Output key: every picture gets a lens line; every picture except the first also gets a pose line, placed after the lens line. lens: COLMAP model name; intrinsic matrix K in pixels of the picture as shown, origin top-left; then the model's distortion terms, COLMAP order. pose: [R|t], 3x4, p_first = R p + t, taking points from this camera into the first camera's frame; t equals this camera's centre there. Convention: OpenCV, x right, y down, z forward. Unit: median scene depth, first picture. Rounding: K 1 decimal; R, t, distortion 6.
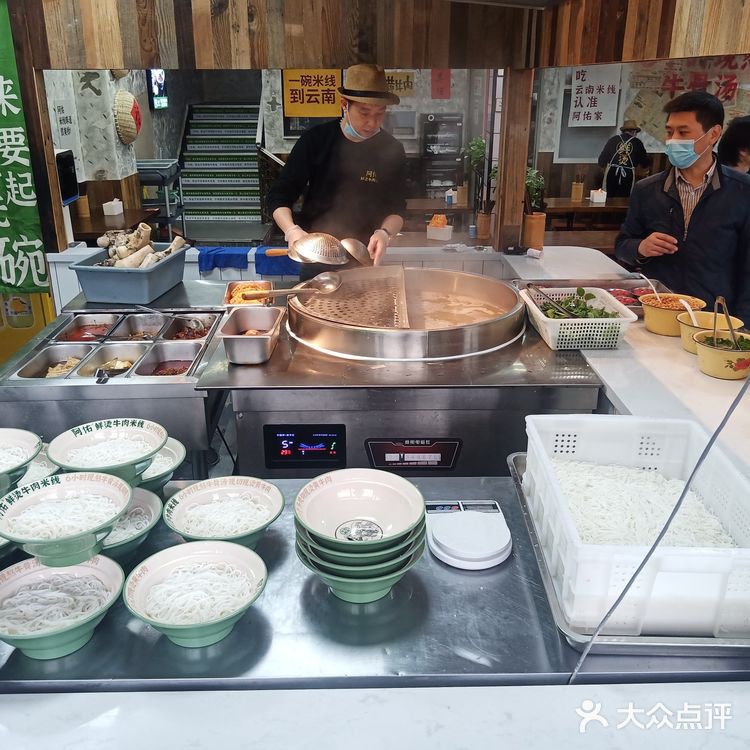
lens RADIAL K [[764.8, 0, 375.0], [0, 764.8, 375.0], [0, 0, 1]] dist [-0.020114, -0.025594]
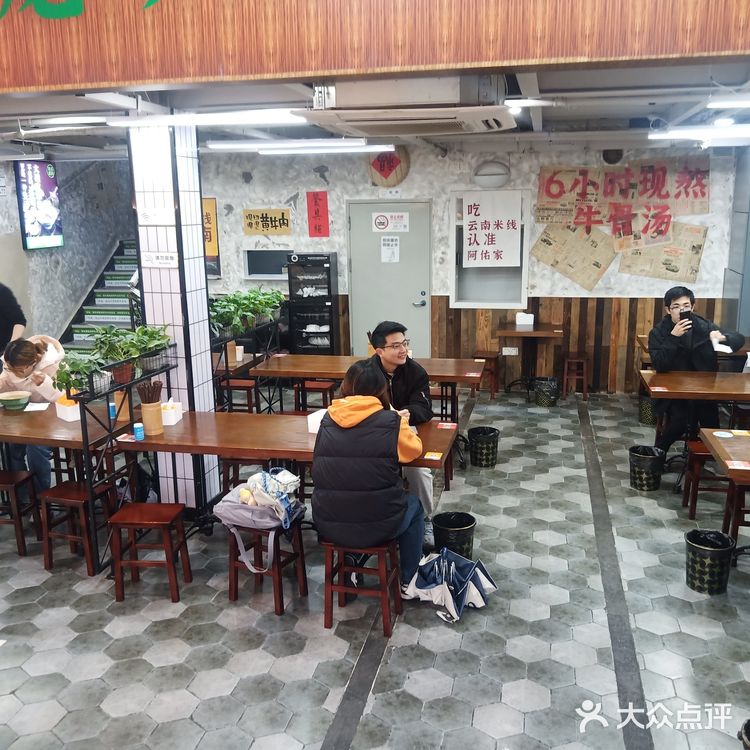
lens RADIAL K [[764.8, 0, 375.0], [0, 764.8, 375.0], [0, 0, 1]] dist [-0.020114, -0.025594]
pose [[0.973790, 0.036923, -0.224433, 0.359044], [-0.068948, 0.988227, -0.136581, -0.082918], [0.216748, 0.148475, 0.964871, 0.168991]]
